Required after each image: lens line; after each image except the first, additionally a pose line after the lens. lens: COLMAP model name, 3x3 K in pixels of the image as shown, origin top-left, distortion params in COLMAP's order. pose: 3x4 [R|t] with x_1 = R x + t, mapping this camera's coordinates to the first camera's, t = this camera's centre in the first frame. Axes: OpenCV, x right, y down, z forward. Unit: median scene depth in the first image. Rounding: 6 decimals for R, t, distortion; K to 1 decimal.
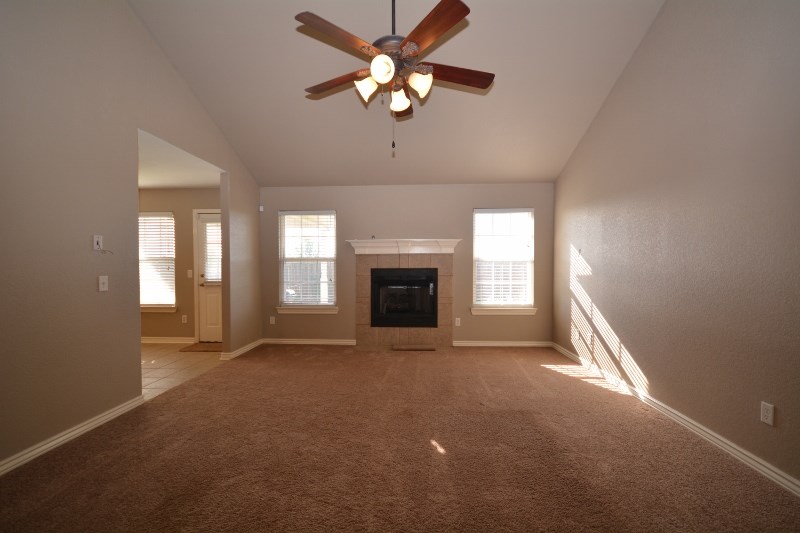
lens RADIAL K [[350.6, 0, 402.2], [0, 350.6, 266.4], [0, 0, 1]] dist [0.002400, -0.011213]
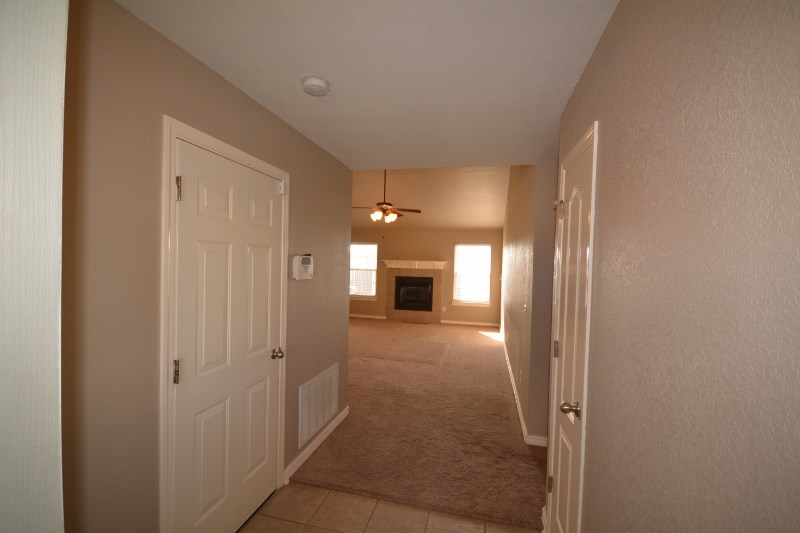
lens RADIAL K [[350.6, 0, 400.4], [0, 350.6, 267.3], [0, 0, 1]] dist [0.002400, -0.011213]
pose [[0.979529, 0.026189, -0.199592, 0.286070], [-0.026560, 0.999647, 0.000819, -0.040966], [0.199543, 0.004499, 0.979879, -0.723563]]
